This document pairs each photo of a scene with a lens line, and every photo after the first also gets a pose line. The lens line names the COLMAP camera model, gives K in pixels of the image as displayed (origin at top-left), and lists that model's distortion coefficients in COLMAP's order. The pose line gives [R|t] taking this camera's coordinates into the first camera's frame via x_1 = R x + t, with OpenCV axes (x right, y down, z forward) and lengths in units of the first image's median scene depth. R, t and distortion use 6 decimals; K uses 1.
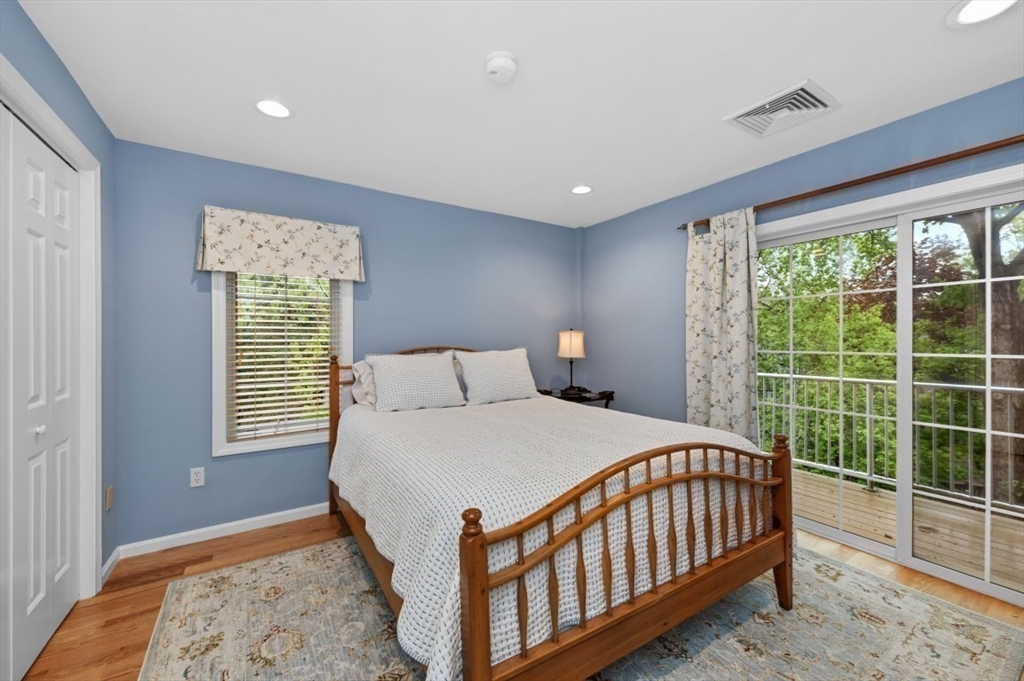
lens RADIAL K [[399.7, 0, 508.2], [0, 399.7, 333.0], [0, 0, 1]] dist [-0.001589, 0.000129]
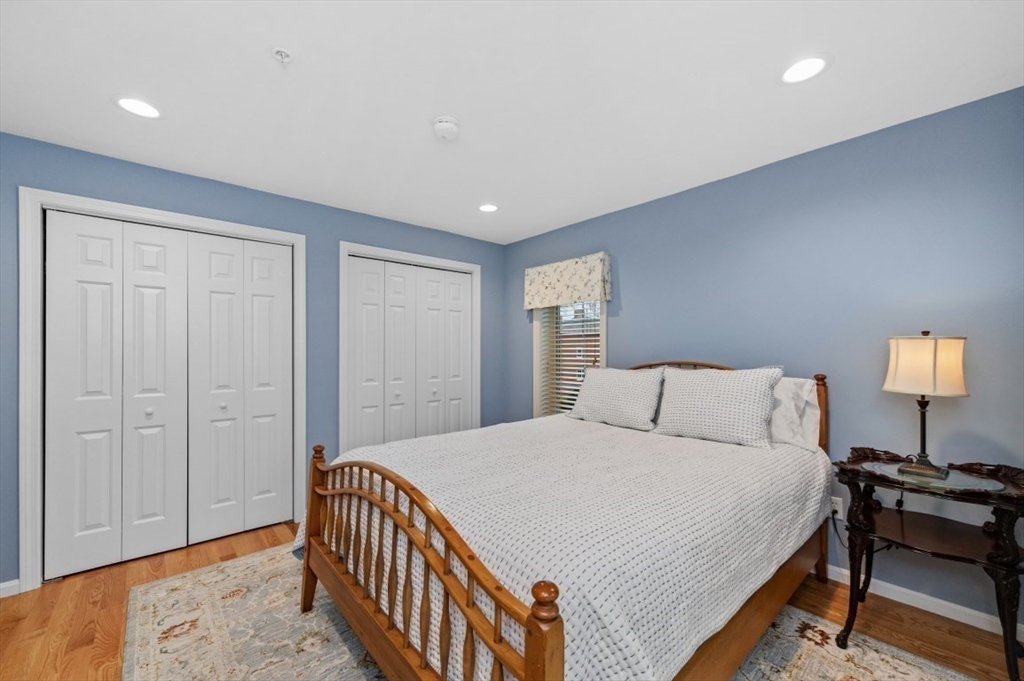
lens RADIAL K [[399.7, 0, 508.2], [0, 399.7, 333.0], [0, 0, 1]] dist [-0.001589, 0.000129]
pose [[0.151670, -0.044411, -0.987433, 0.704596], [0.014187, 0.998985, -0.042752, 0.003620], [0.988329, -0.007525, 0.152146, 0.598661]]
